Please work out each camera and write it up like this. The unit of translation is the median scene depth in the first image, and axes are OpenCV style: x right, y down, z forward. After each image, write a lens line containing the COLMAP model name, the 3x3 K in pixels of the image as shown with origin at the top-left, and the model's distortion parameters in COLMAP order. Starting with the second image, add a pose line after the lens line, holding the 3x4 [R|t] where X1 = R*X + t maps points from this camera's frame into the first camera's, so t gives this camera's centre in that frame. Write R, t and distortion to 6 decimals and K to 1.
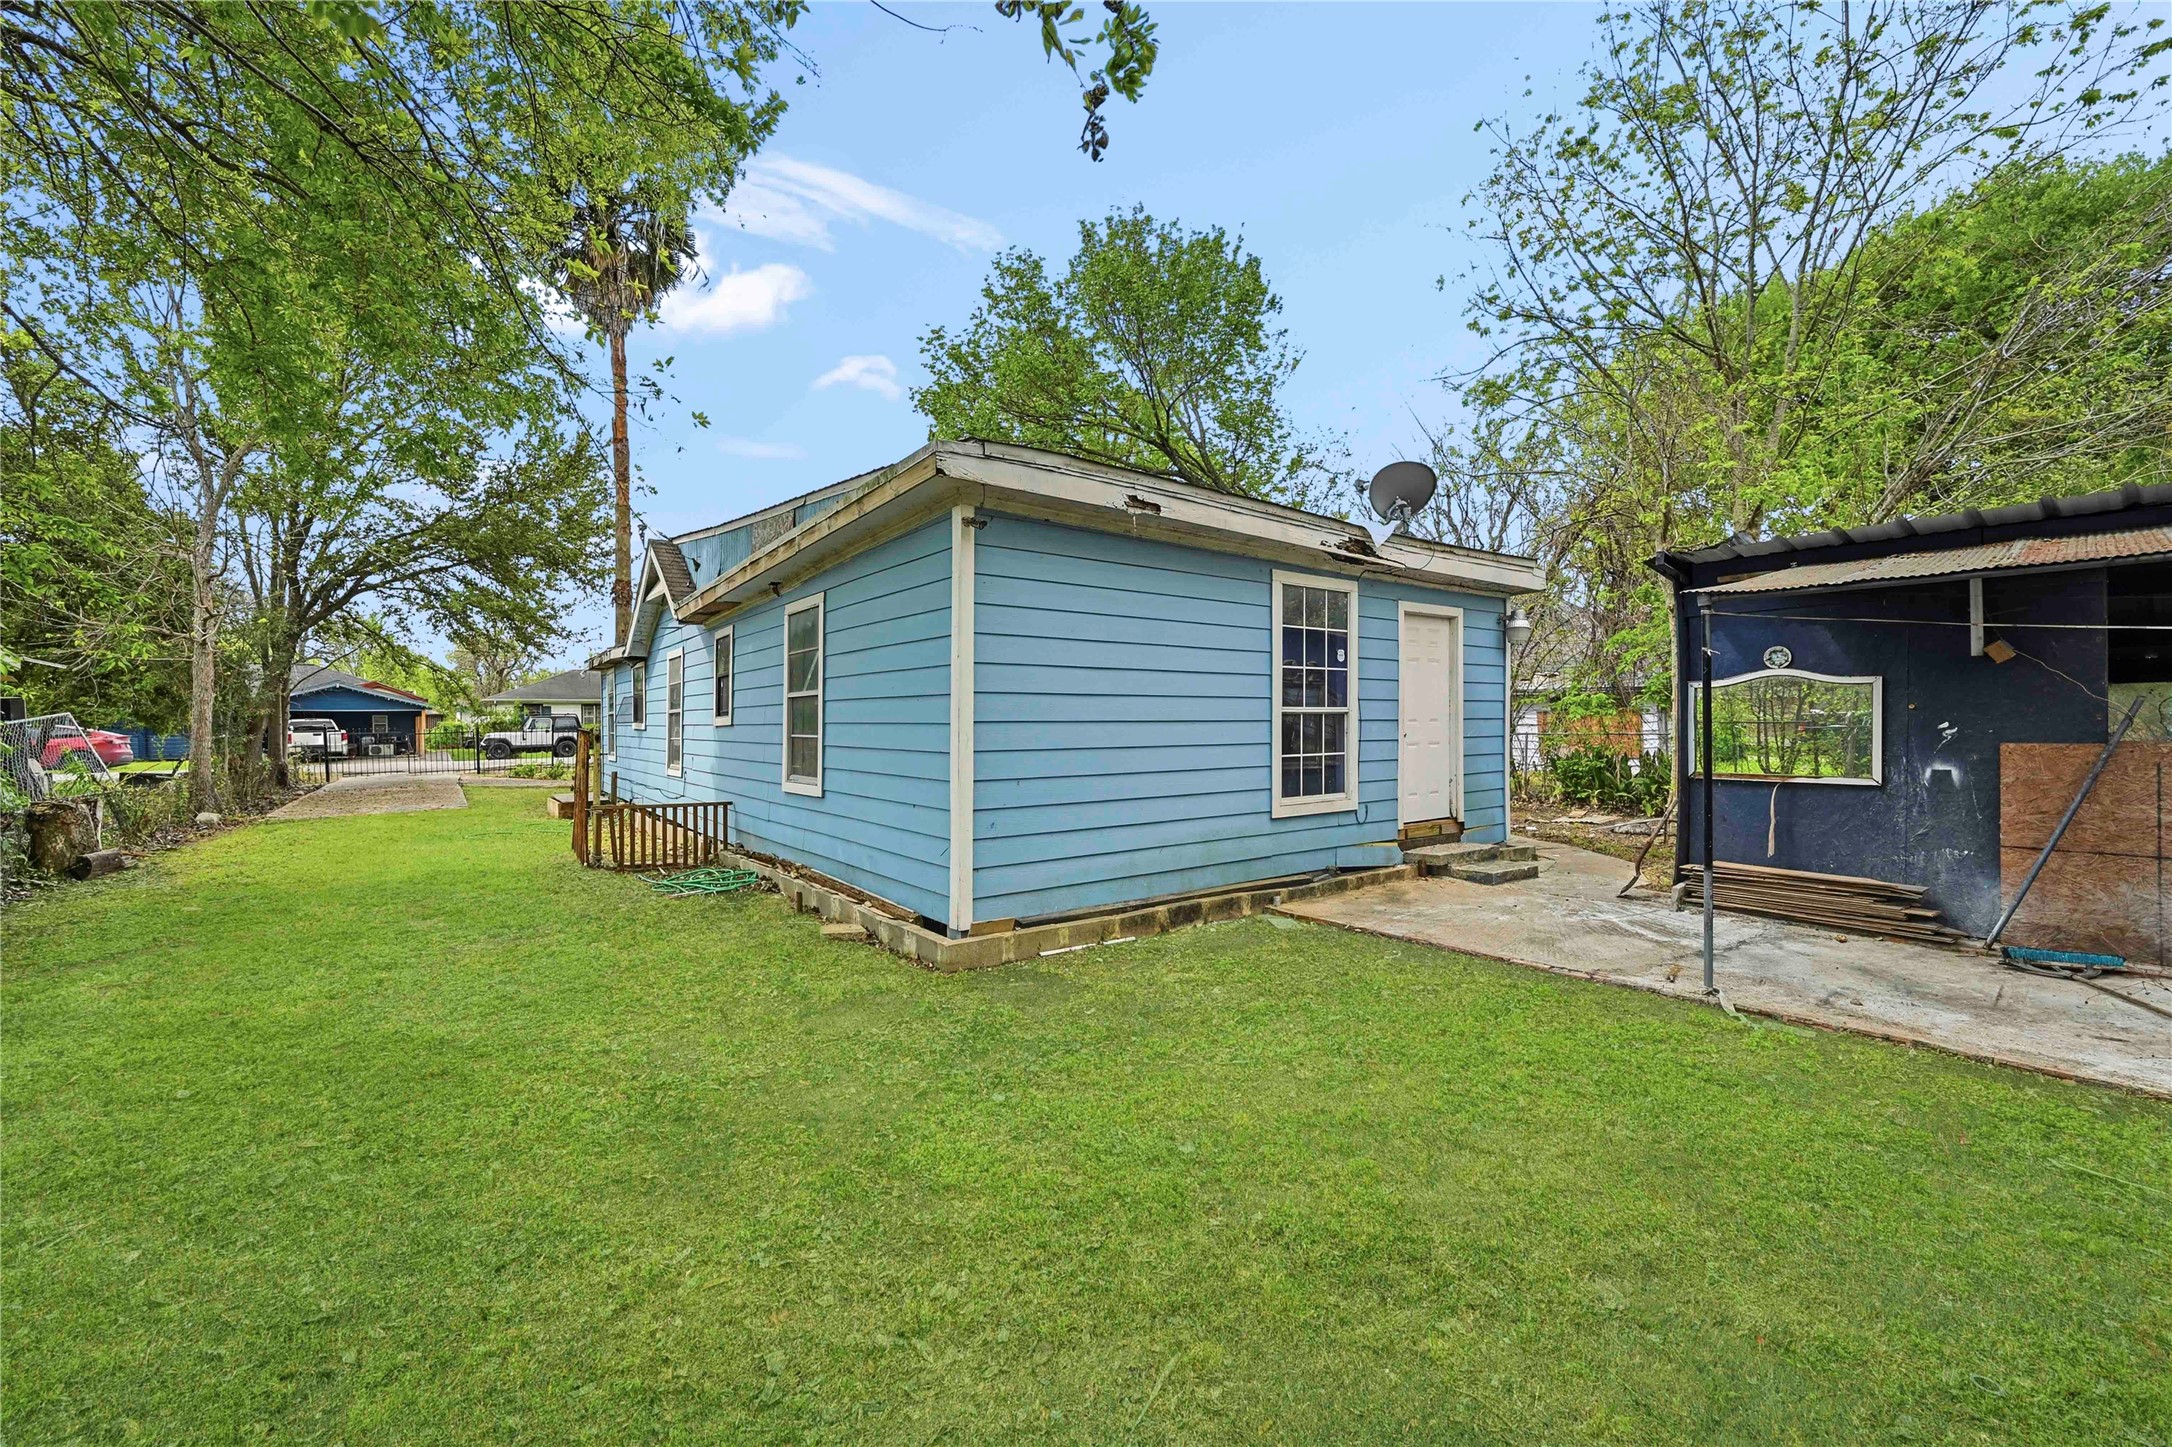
lens RADIAL K [[885.8, 0, 1090.3], [0, 885.8, 720.8], [0, 0, 1]] dist [-0.001047, 0.000322]
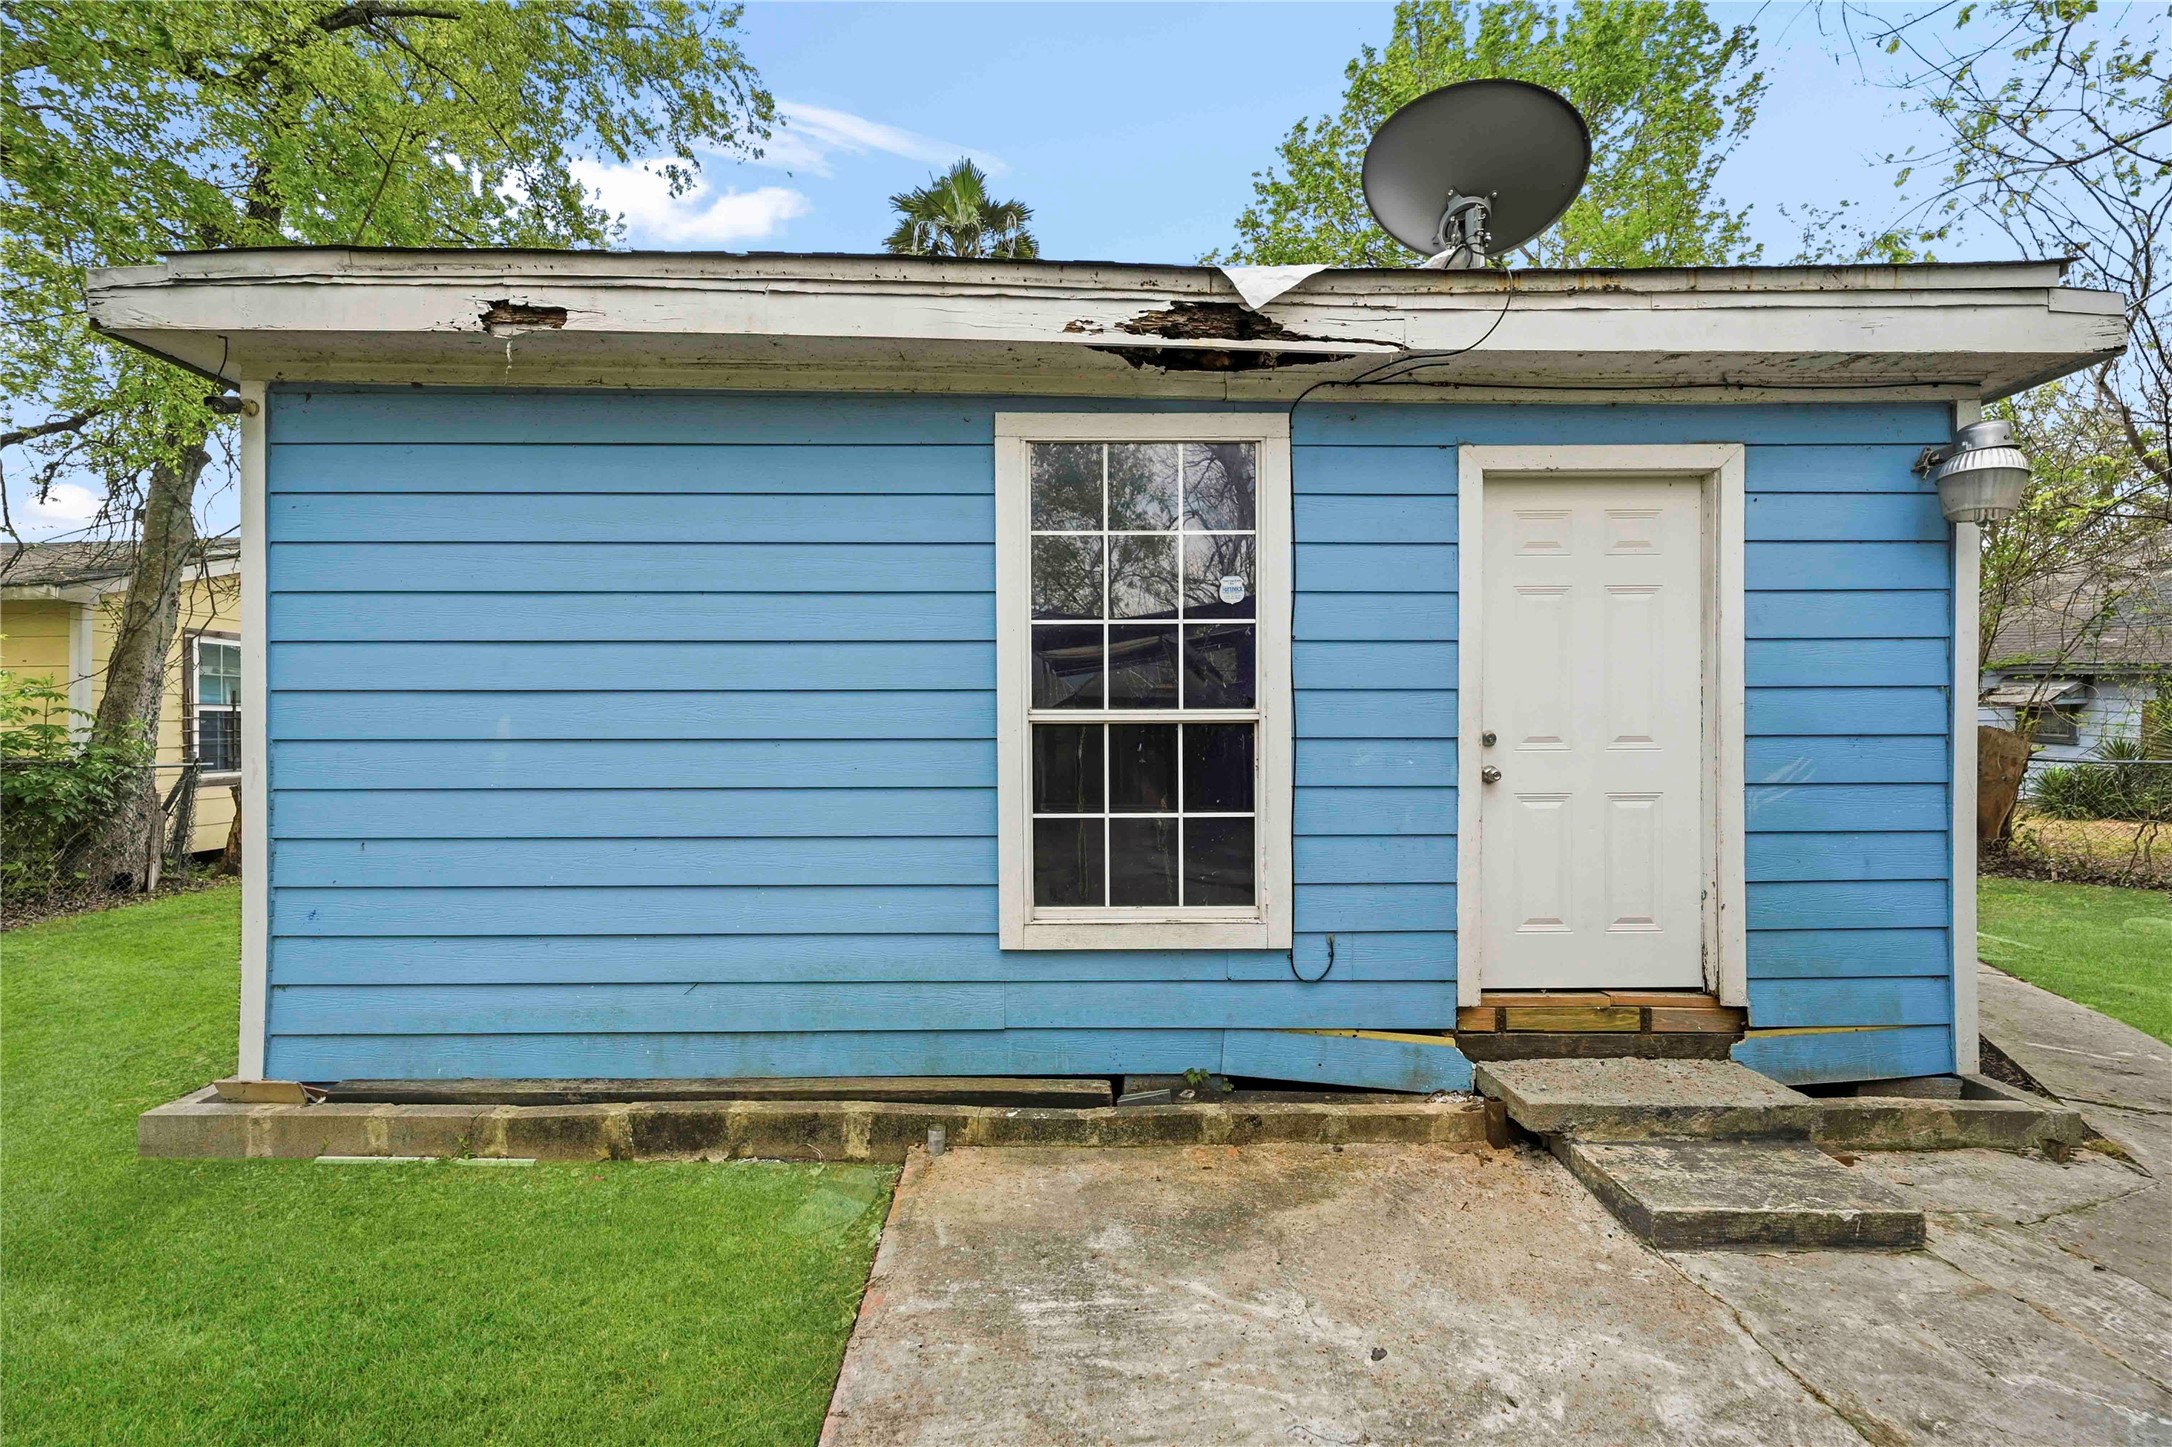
lens RADIAL K [[885.8, 0, 1083.3], [0, 885.8, 726.1], [0, 0, 1]] dist [-0.001047, 0.000322]
pose [[0.806967, 0.001076, -0.590596, 0.496807], [-0.001358, 0.999999, -0.000034, -0.006914], [0.590595, 0.000830, 0.806968, 0.627635]]
